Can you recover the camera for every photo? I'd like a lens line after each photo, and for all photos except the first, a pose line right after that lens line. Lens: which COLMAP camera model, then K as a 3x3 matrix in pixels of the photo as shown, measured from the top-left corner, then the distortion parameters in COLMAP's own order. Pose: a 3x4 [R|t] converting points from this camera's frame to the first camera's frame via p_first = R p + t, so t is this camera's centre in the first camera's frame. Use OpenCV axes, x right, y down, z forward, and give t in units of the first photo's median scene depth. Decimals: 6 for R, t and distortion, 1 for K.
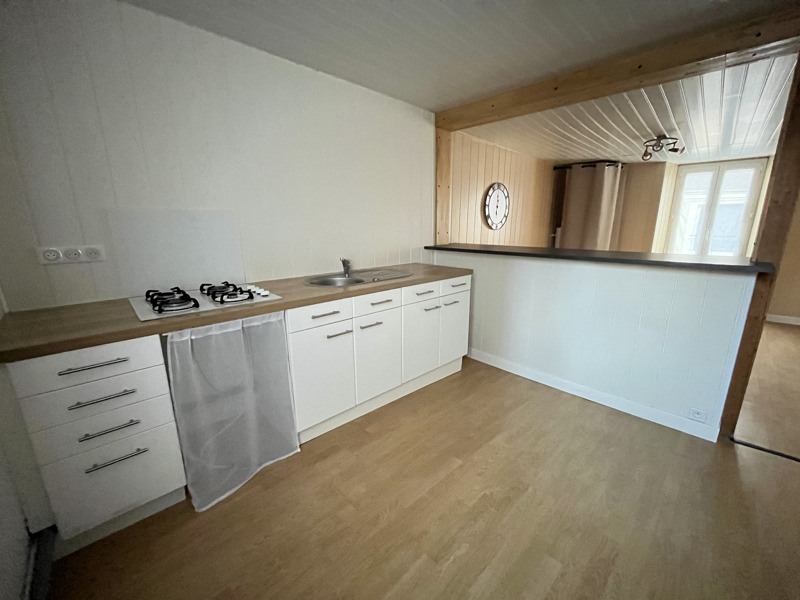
lens RADIAL K [[322.2, 0, 399.2], [0, 322.2, 300.2], [0, 0, 1]] dist [0.000500, -0.000111]
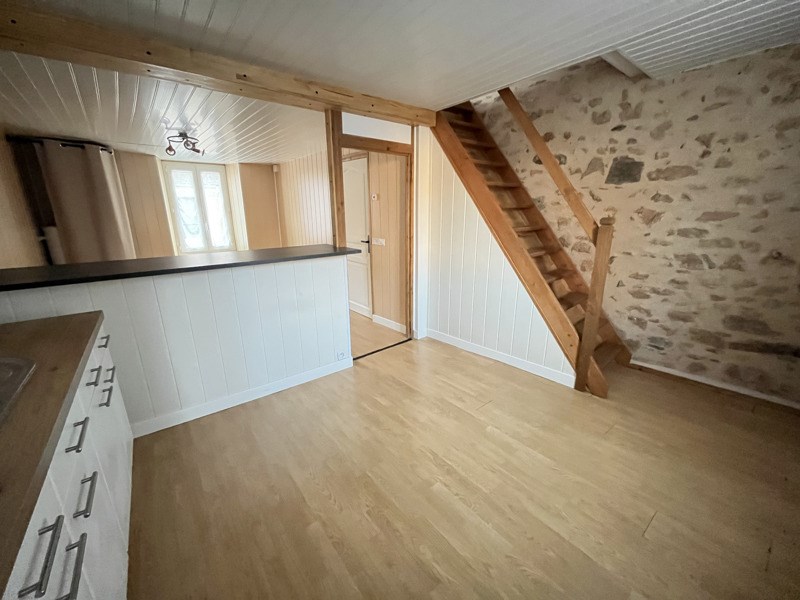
lens RADIAL K [[322.2, 0, 395.4], [0, 322.2, 300.8], [0, 0, 1]] dist [0.000500, -0.000111]
pose [[0.109675, -0.275958, 0.954892, -0.163535], [0.236777, 0.940285, 0.244542, -0.076583], [-0.965354, 0.199276, 0.168466, 0.207566]]
